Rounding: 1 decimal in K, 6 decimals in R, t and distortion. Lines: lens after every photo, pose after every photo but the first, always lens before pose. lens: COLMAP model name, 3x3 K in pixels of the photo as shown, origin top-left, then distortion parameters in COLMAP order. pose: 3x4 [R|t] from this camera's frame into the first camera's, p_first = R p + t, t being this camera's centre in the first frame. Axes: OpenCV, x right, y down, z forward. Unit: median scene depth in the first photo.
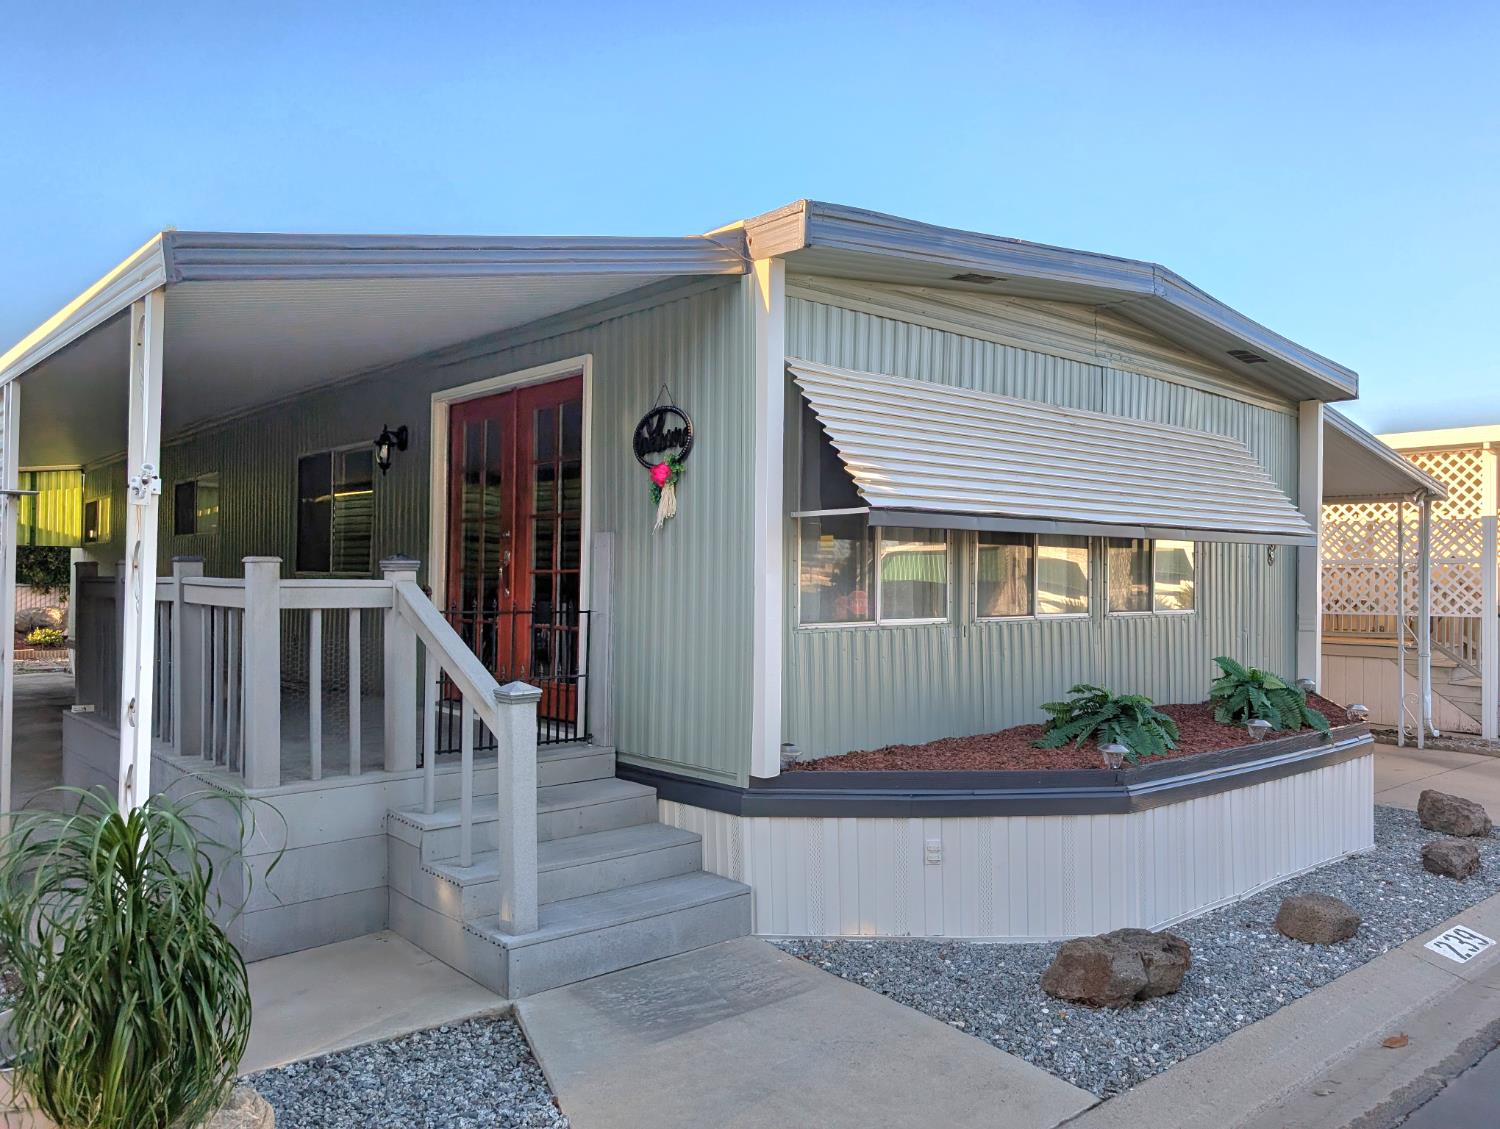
lens RADIAL K [[1121.6, 0, 745.5], [0, 1121.6, 573.7], [0, 0, 1]] dist [0.010298, 0.003483]
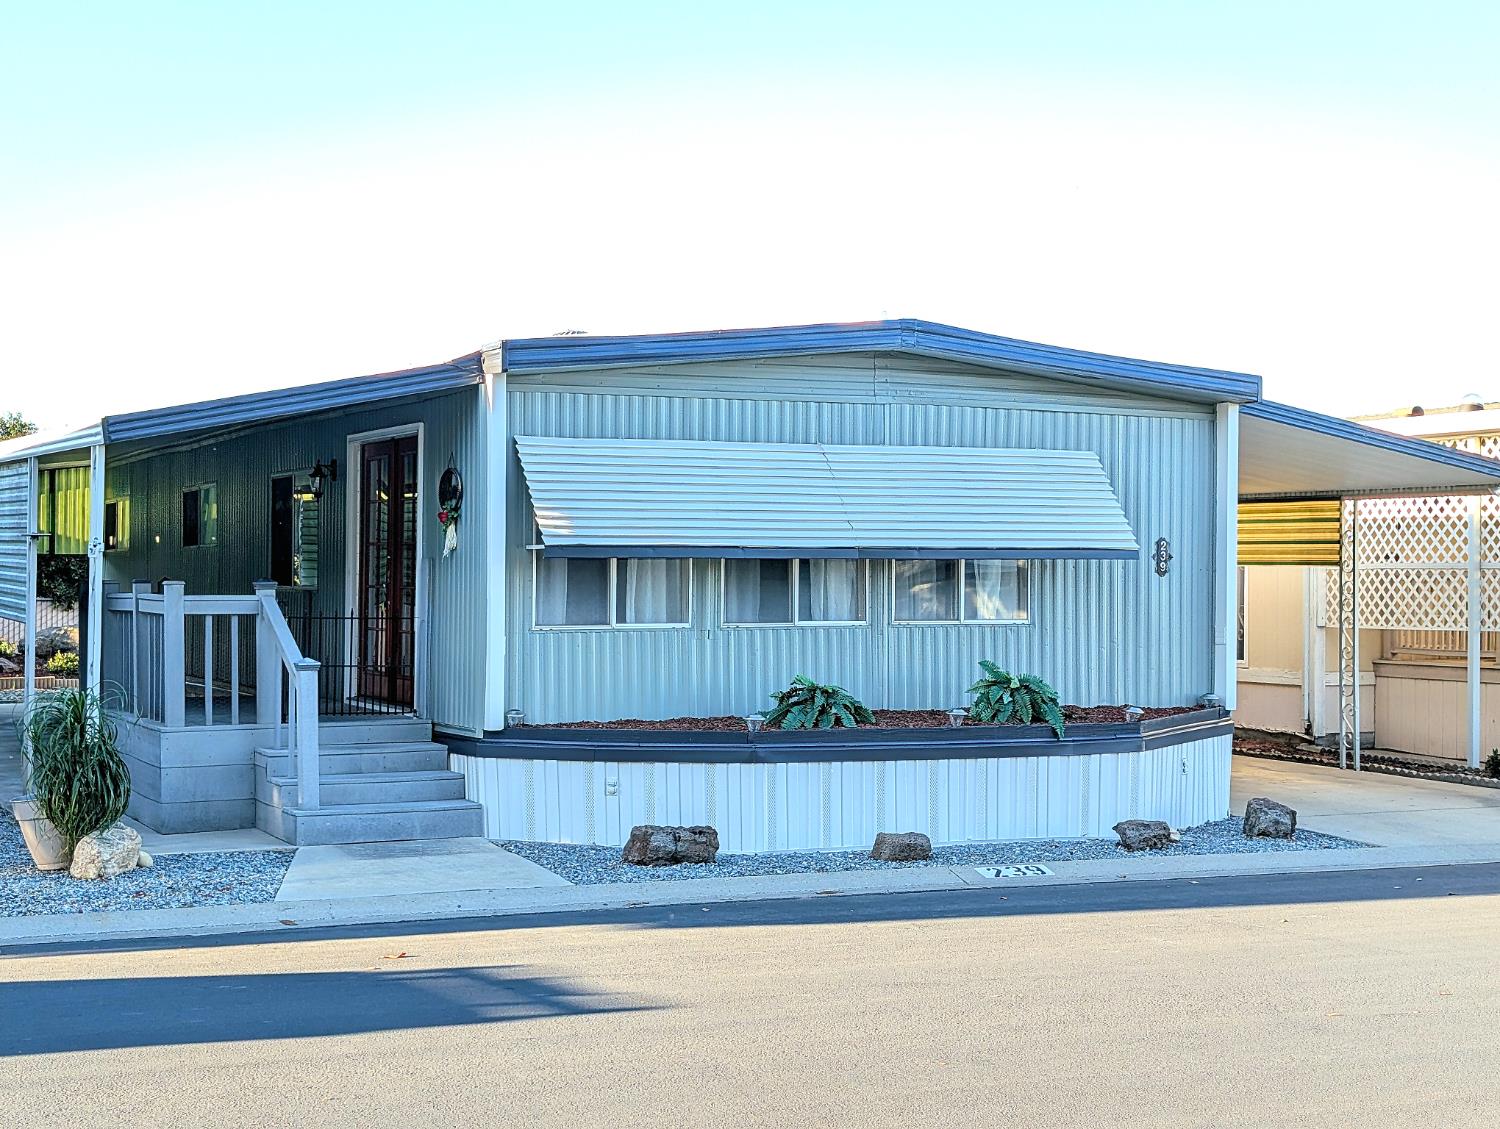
lens RADIAL K [[2154.9, 0, 751.3], [0, 2154.9, 562.7], [0, 0, 1]] dist [0.028999, 0.000000]
pose [[0.967798, -0.007223, -0.251624, 0.865686], [0.005916, 0.999965, -0.005952, -0.014032], [0.251658, 0.004271, 0.967807, -1.339504]]
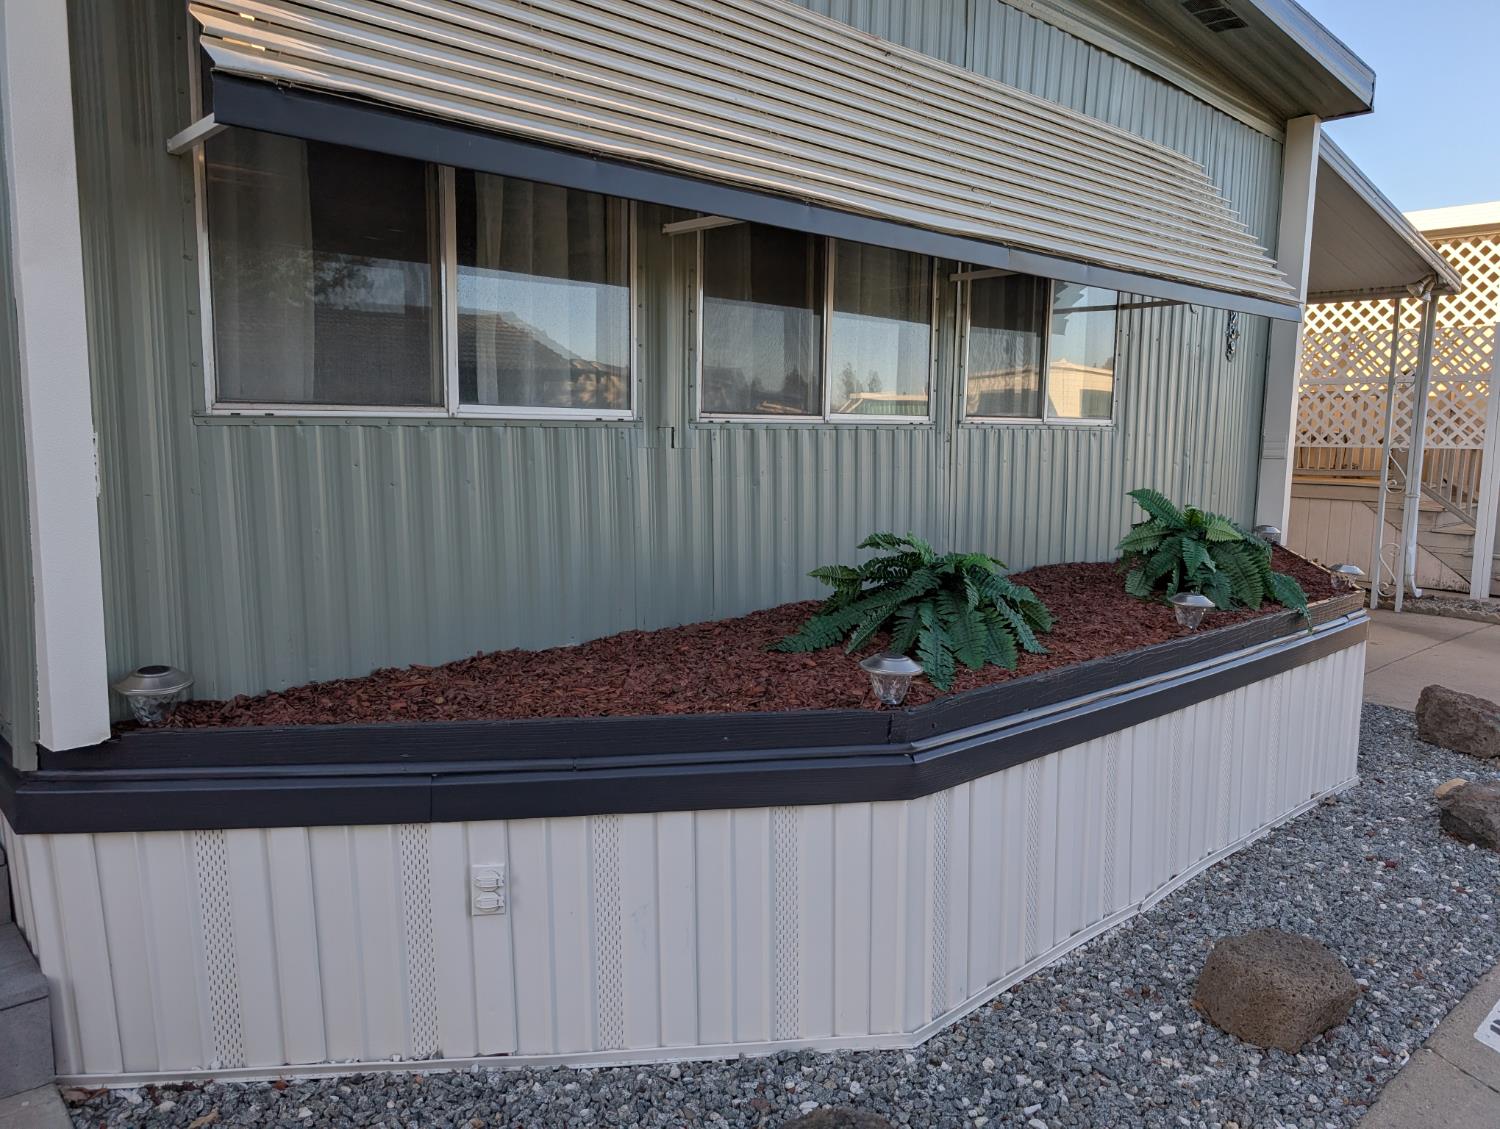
lens RADIAL K [[1089.9, 0, 755.2], [0, 1089.9, 575.8], [0, 0, 1]] dist [0.017360, -0.013638]
pose [[0.999465, -0.000181, 0.032708, 0.224622], [-0.004357, 0.990337, 0.138617, 0.045613], [-0.032417, -0.138685, 0.989806, 0.477080]]
